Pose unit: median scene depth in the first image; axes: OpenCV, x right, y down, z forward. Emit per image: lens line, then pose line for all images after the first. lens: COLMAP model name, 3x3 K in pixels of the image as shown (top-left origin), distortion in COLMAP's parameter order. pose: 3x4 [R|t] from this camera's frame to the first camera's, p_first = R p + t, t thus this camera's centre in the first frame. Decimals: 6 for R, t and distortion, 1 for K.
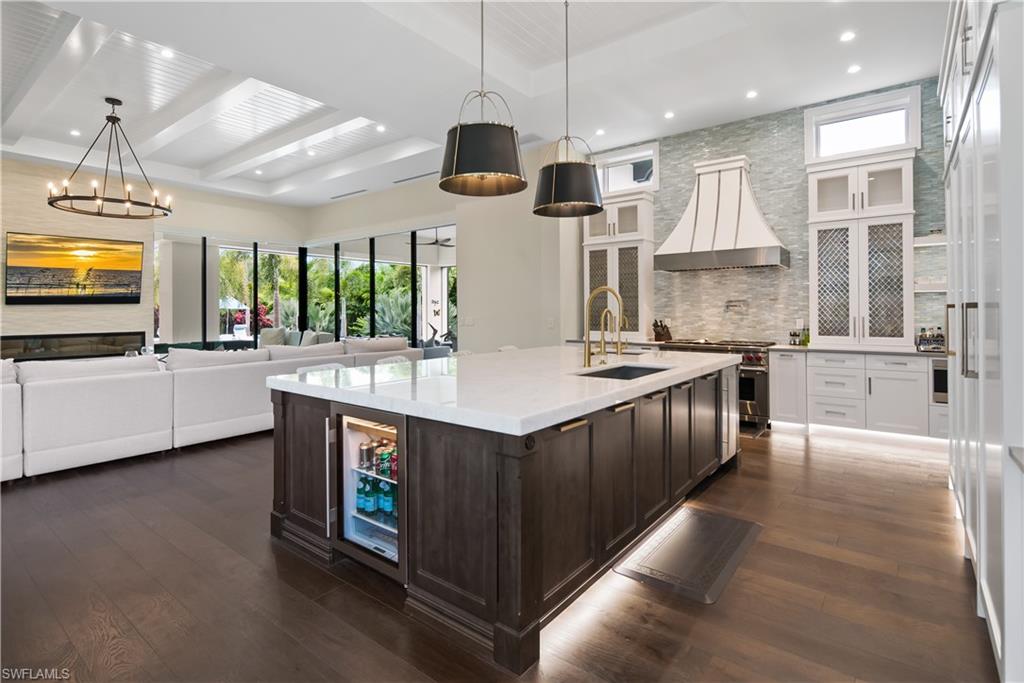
lens RADIAL K [[506.8, 0, 509.8], [0, 506.8, 311.4], [0, 0, 1]] dist [-0.001771, -0.000429]
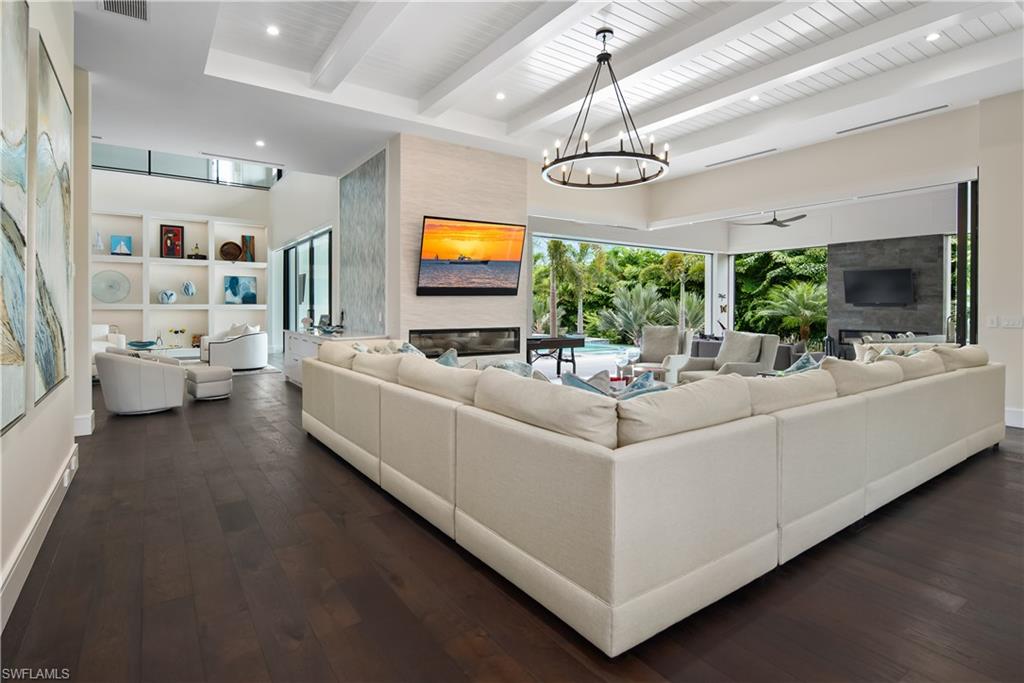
lens RADIAL K [[519.7, 0, 515.2], [0, 519.7, 315.4], [0, 0, 1]] dist [-0.002127, -0.000213]
pose [[0.957617, 0.010168, -0.287866, -0.483089], [-0.006083, 0.999868, 0.015083, 0.005912], [0.287981, -0.012692, 0.957552, 0.131606]]
